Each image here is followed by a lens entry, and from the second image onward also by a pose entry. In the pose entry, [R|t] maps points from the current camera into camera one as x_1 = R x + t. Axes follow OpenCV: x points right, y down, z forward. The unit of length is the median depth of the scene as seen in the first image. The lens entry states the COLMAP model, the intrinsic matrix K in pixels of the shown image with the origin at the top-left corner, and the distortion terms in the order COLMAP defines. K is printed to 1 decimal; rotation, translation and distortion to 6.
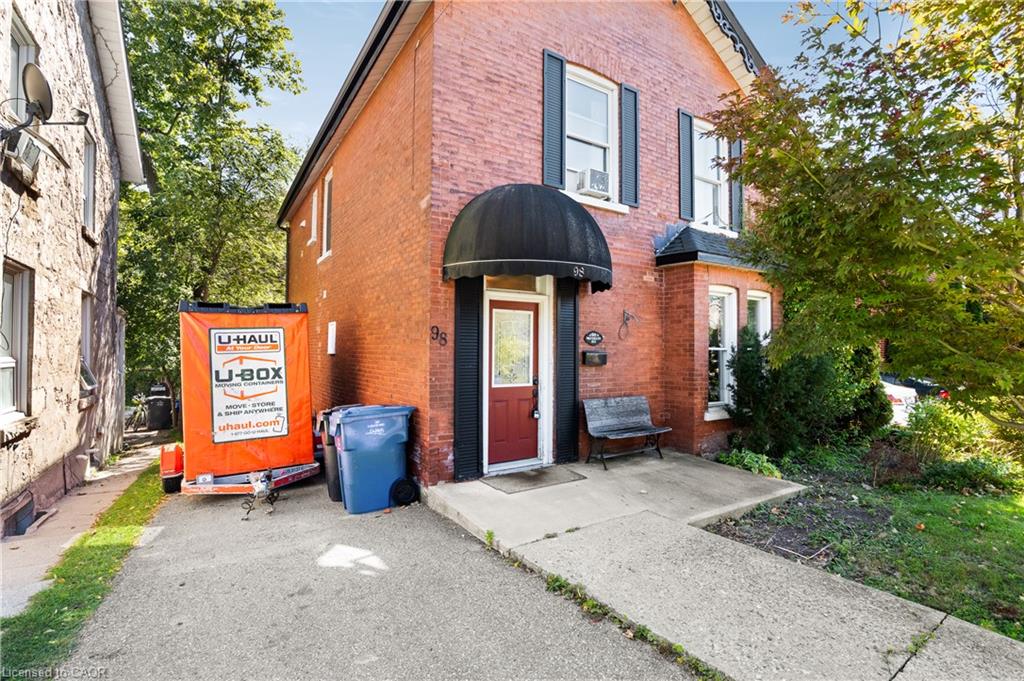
lens RADIAL K [[478.9, 0, 514.2], [0, 478.9, 341.0], [0, 0, 1]] dist [-0.022443, -0.000112]
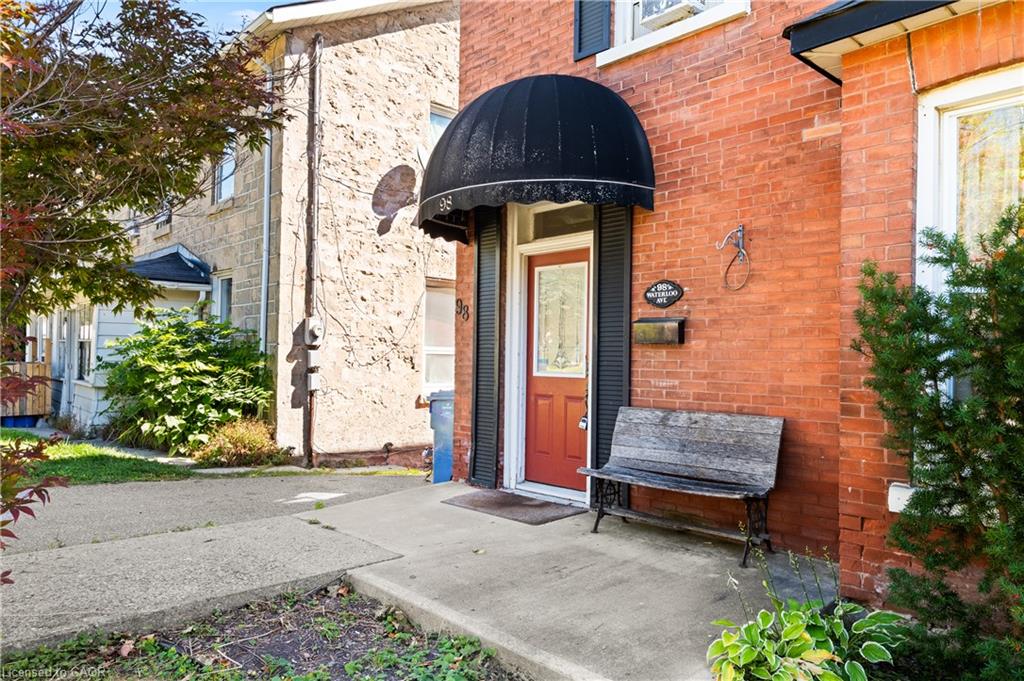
lens RADIAL K [[692.7, 0, 511.7], [0, 692.7, 344.1], [0, 0, 1]] dist [-0.001500, 0.001509]
pose [[0.176061, -0.025349, -0.984053, 0.892122], [0.006076, 0.999677, -0.024665, 0.068024], [0.984360, -0.001637, 0.176158, 0.709875]]
